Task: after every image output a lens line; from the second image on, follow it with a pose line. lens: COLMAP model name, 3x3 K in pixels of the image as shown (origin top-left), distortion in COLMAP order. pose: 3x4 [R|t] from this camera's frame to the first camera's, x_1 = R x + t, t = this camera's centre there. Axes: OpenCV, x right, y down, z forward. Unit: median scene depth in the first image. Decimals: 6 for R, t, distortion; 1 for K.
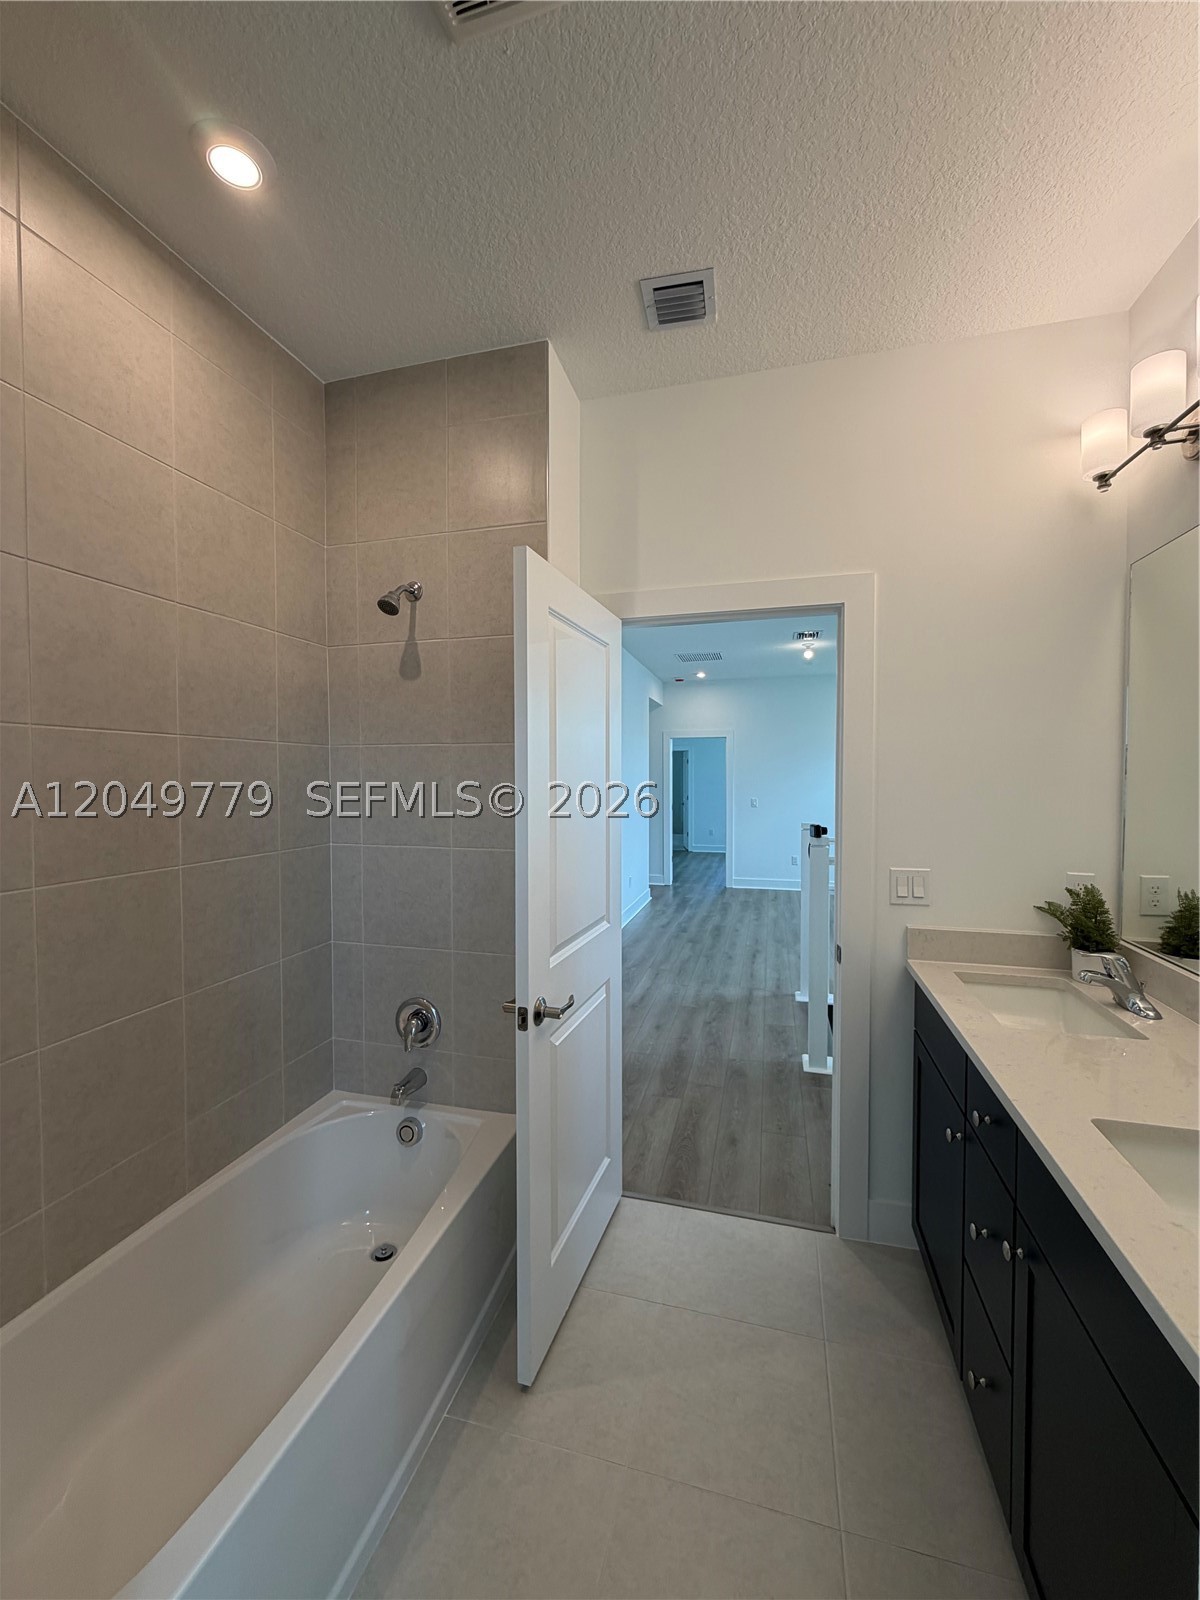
lens RADIAL K [[640.1, 0, 600.0], [0, 640.1, 800.0], [0, 0, 1]] dist [0.000695, 0.000066]
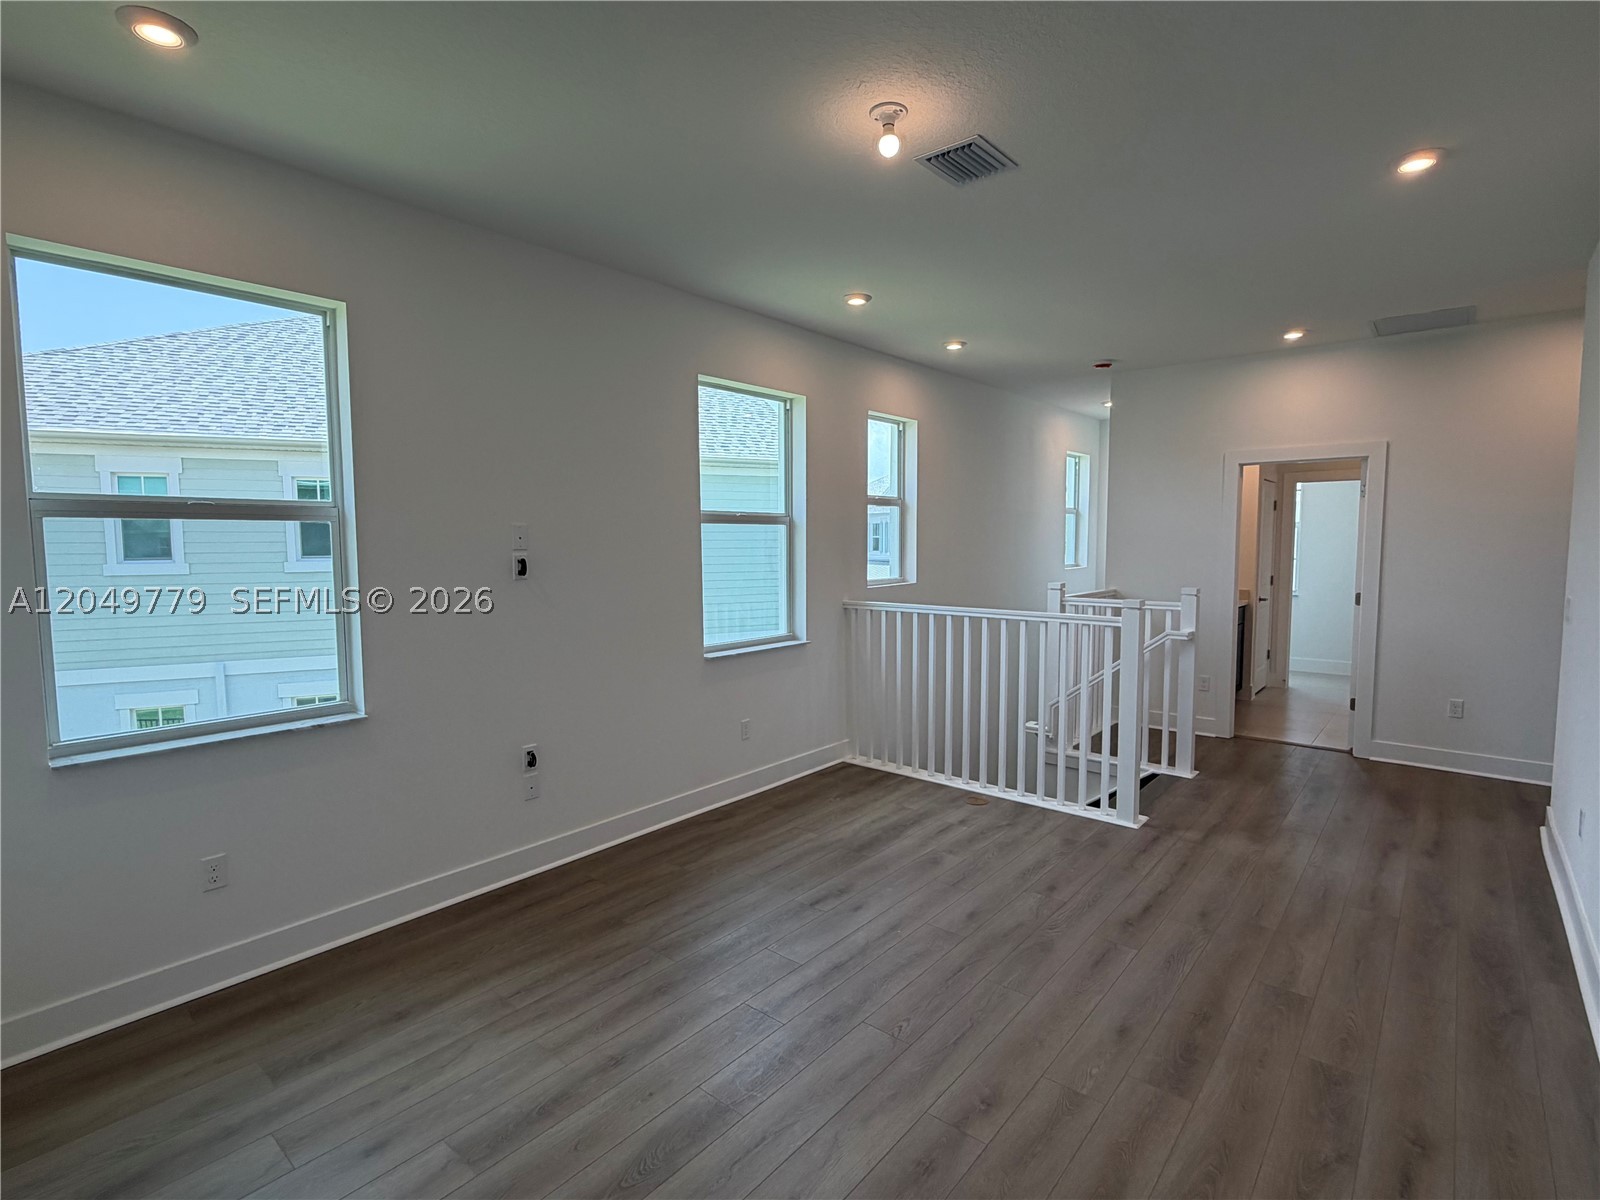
lens RADIAL K [[795.7, 0, 800.0], [0, 795.7, 600.0], [0, 0, 1]] dist [0.000124, 0.000256]
pose [[-0.908842, -0.028401, 0.416173, 0.271701], [0.016723, 0.994397, 0.104380, -0.062588], [-0.416806, 0.101825, -0.903274, 1.879878]]
